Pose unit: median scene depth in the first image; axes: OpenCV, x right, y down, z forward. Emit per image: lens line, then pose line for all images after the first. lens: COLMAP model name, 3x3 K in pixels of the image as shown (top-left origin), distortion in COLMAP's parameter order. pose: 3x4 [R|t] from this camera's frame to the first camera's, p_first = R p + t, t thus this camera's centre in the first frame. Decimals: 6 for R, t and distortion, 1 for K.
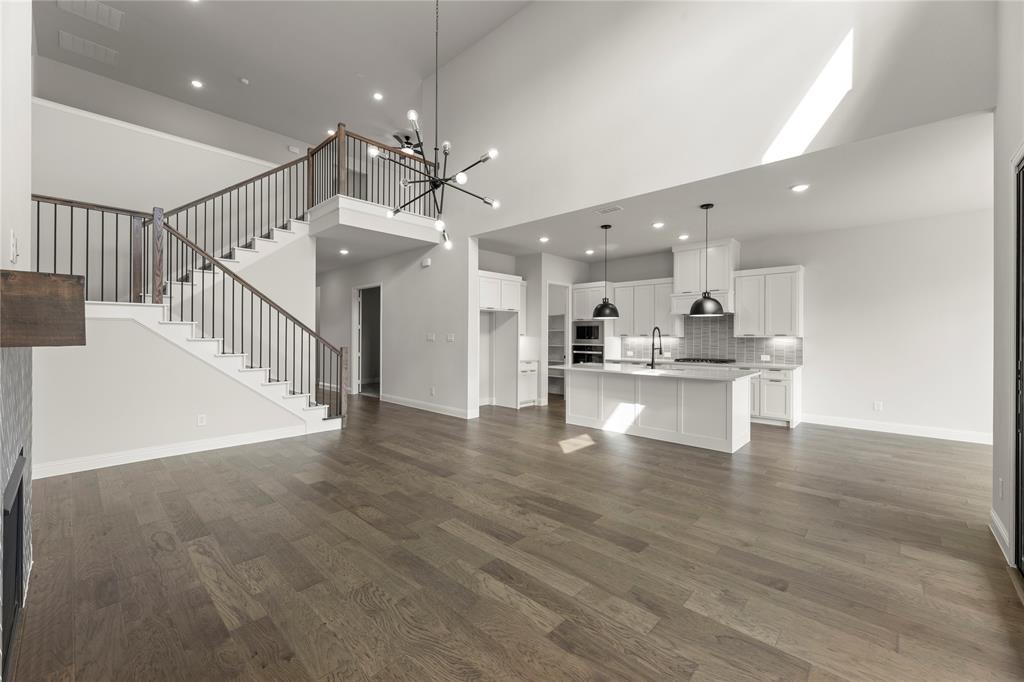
lens RADIAL K [[413.7, 0, 512.5], [0, 413.7, 335.7], [0, 0, 1]] dist [-0.000472, -0.000321]
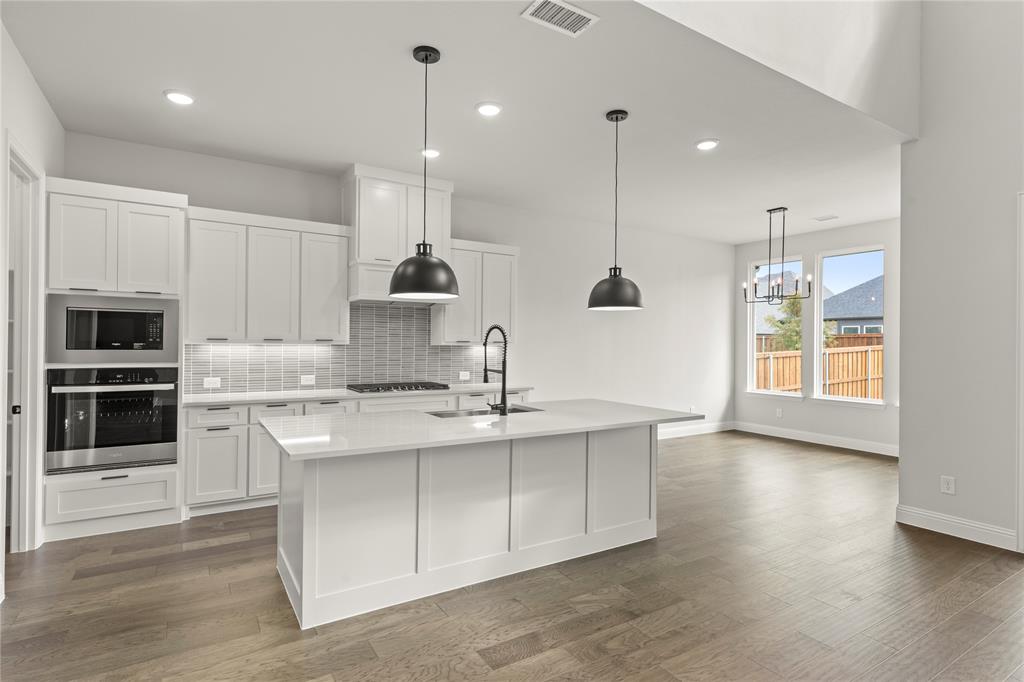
lens RADIAL K [[525.8, 0, 512.4], [0, 525.8, 345.1], [0, 0, 1]] dist [0.001942, 0.000384]
pose [[0.249524, -0.002739, 0.968365, -0.168064], [-0.010232, 0.999933, 0.005465, -0.000991], [-0.968315, -0.011272, 0.249479, 0.616273]]
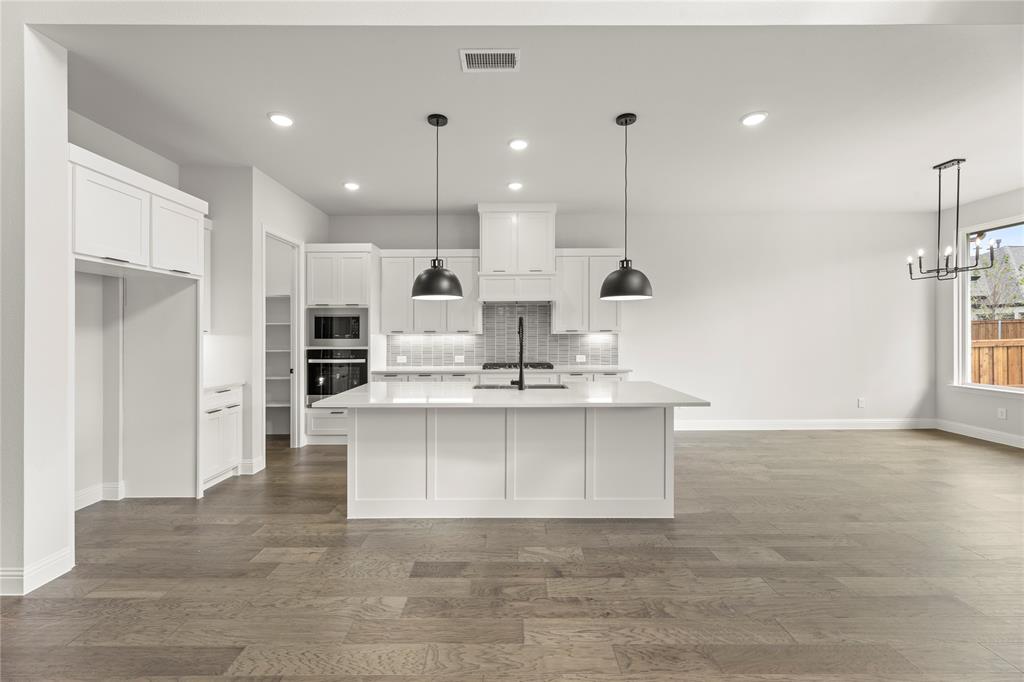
lens RADIAL K [[413.7, 0, 512.5], [0, 413.7, 335.7], [0, 0, 1]] dist [-0.000472, -0.000321]
pose [[0.725745, -0.009821, 0.687893, -0.044915], [0.005339, 0.999948, 0.008643, 0.000520], [-0.687943, -0.002600, 0.725760, 0.429737]]
